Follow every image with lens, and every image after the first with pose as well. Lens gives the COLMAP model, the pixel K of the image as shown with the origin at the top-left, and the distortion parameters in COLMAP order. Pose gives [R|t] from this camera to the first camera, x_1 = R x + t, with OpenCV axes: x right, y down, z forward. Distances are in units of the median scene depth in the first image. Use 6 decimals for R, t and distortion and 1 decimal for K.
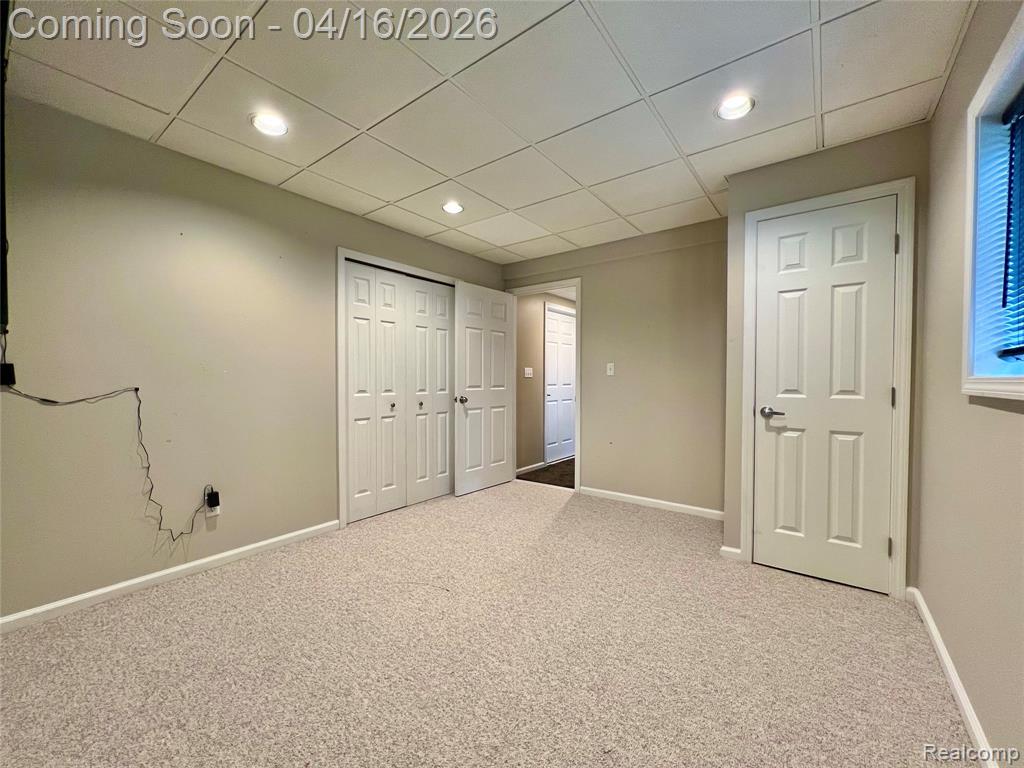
lens RADIAL K [[412.1, 0, 525.4], [0, 412.1, 387.7], [0, 0, 1]] dist [0.016418, -0.000015]
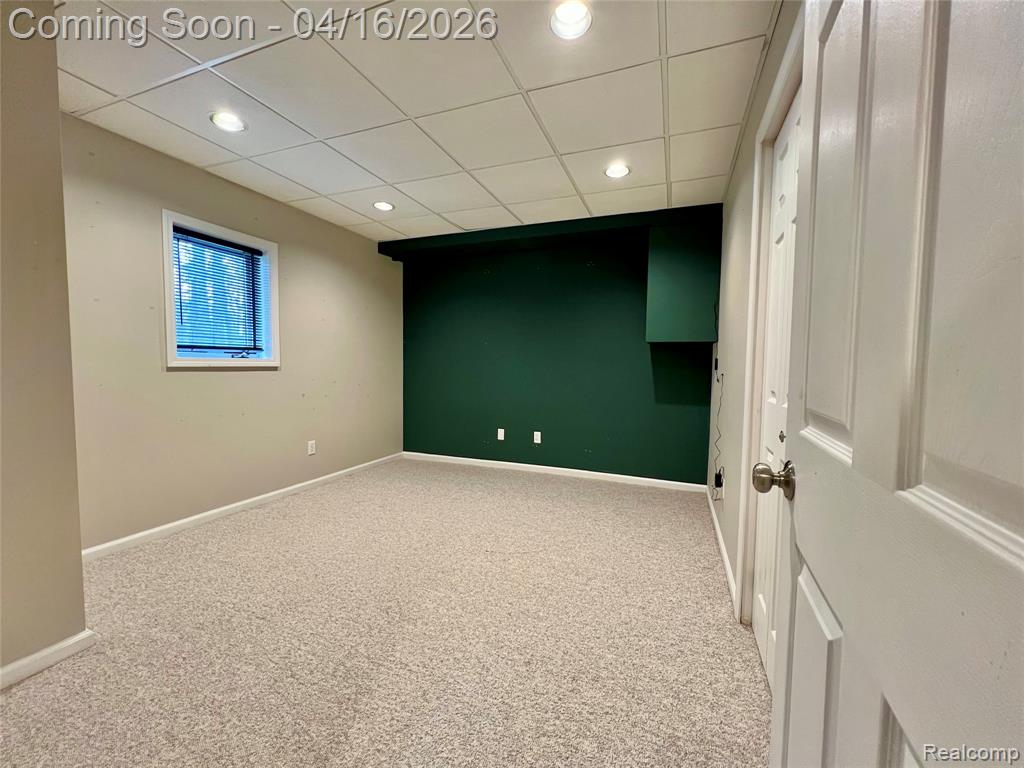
lens RADIAL K [[410.4, 0, 515.4], [0, 410.4, 386.1], [0, 0, 1]] dist [-0.002436, -0.000205]
pose [[0.963387, -0.000401, 0.268113, -0.084602], [-0.009667, 0.999297, 0.036228, 0.001309], [-0.267939, -0.037494, 0.962706, -0.113015]]
